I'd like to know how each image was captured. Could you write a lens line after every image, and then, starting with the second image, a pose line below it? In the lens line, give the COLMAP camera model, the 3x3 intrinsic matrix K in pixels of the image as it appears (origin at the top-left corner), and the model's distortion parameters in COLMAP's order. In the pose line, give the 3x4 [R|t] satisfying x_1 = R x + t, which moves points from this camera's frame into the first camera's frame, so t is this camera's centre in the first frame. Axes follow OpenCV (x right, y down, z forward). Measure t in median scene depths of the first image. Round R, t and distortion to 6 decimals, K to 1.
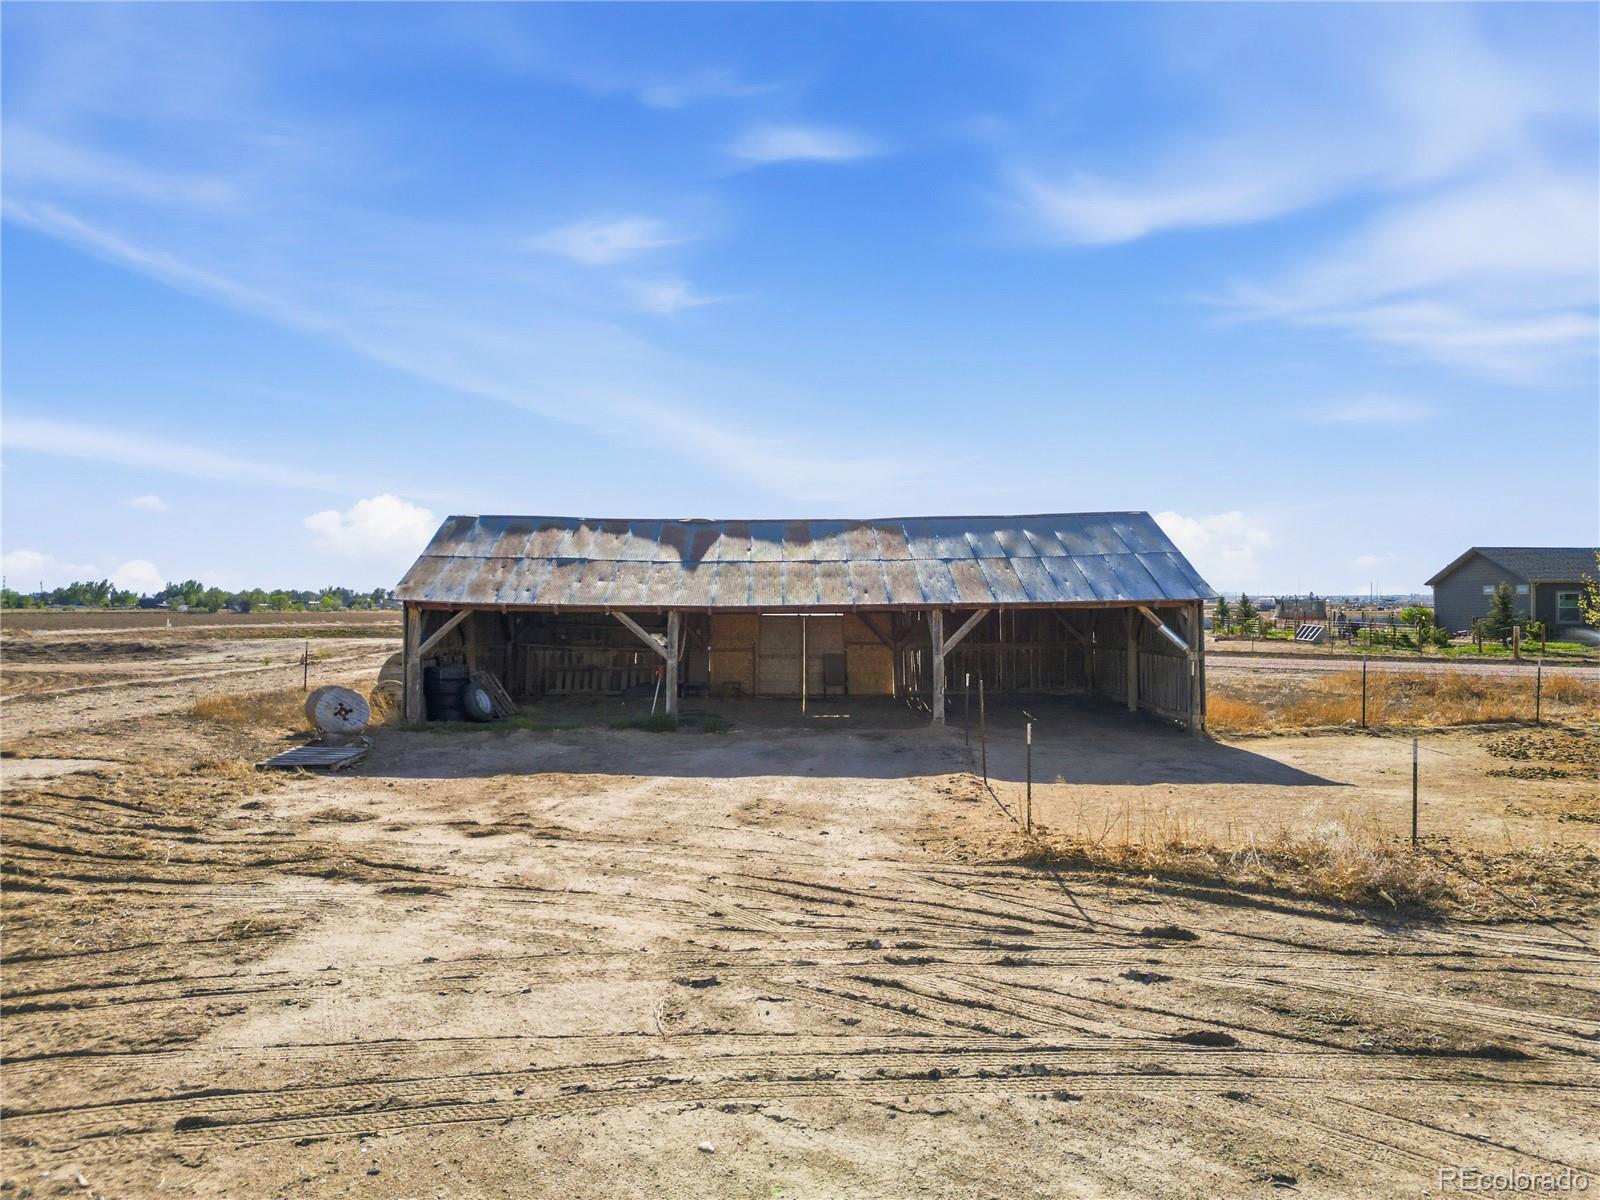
lens RADIAL K [[1125.5, 0, 803.1], [0, 1125.5, 599.6], [0, 0, 1]] dist [0.065213, -0.059102]
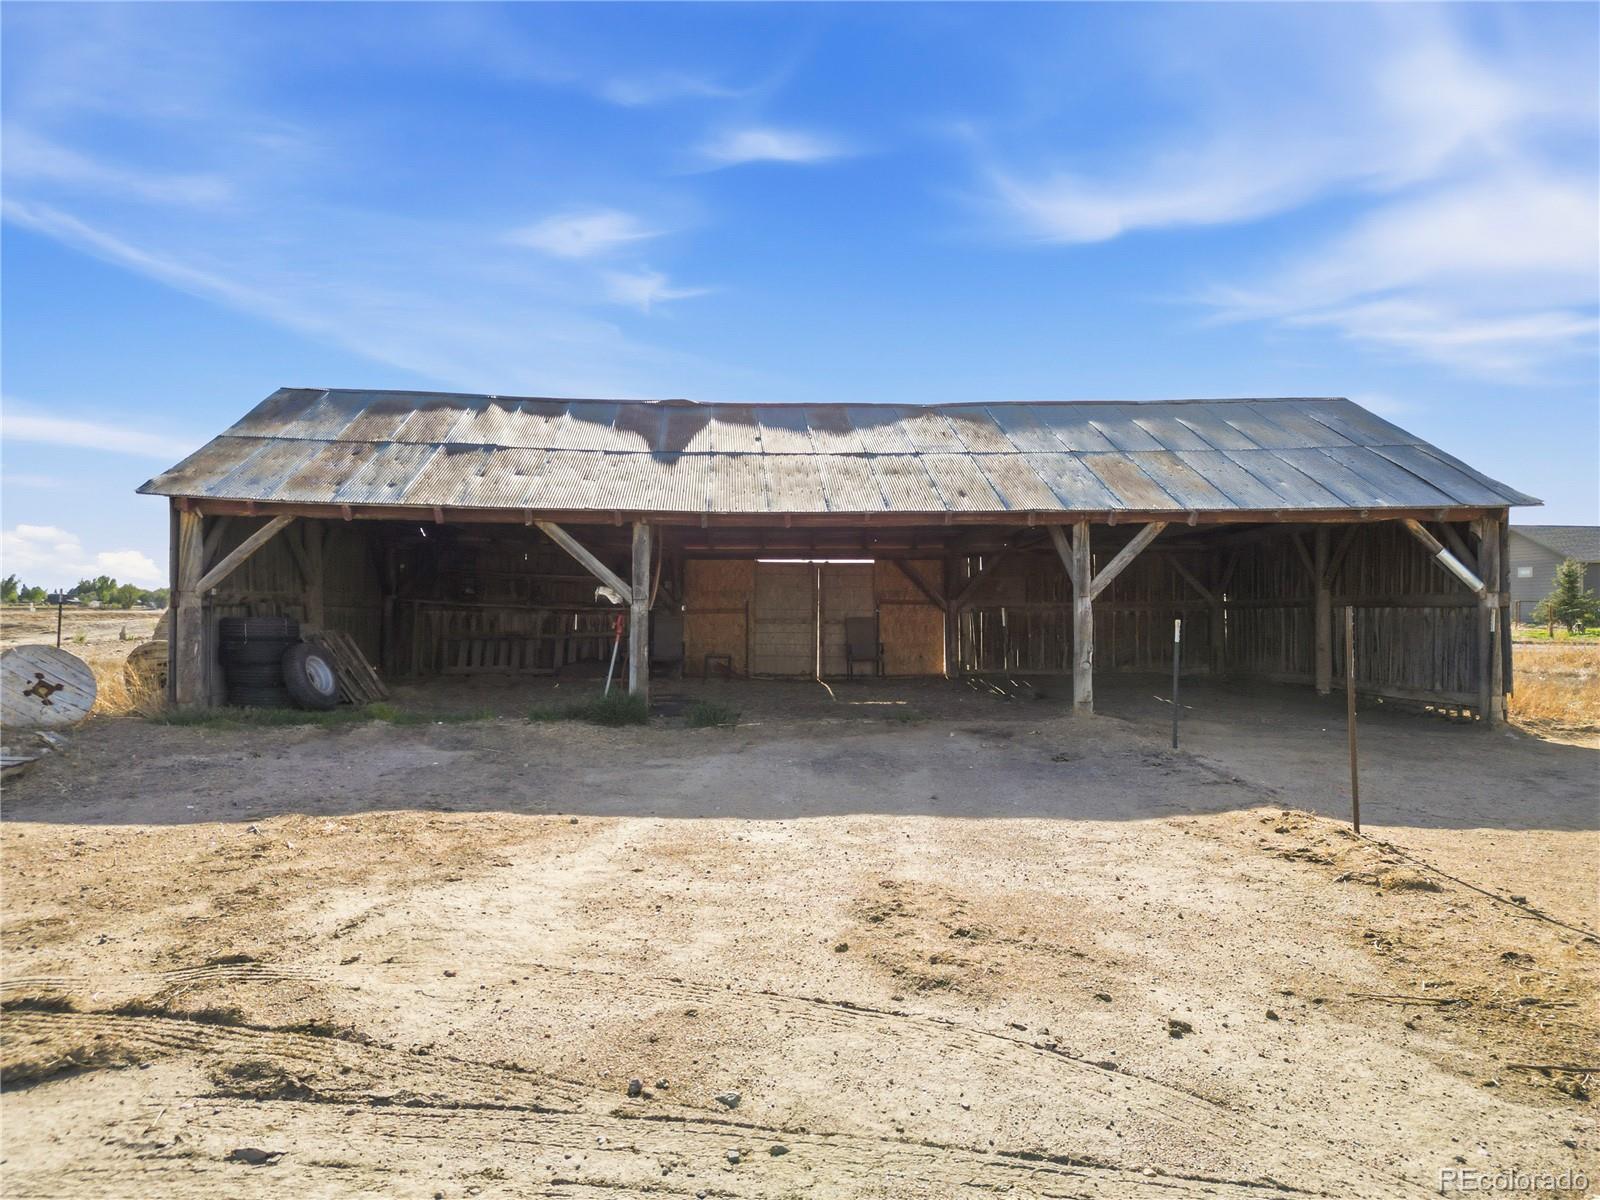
lens RADIAL K [[1125.5, 0, 792.3], [0, 1125.5, 606.3], [0, 0, 1]] dist [0.065213, -0.059102]
pose [[0.999032, 0.002664, 0.043920, -0.058848], [-0.002890, 0.999983, 0.005086, 0.048612], [-0.043905, -0.005208, 0.999022, 0.383246]]
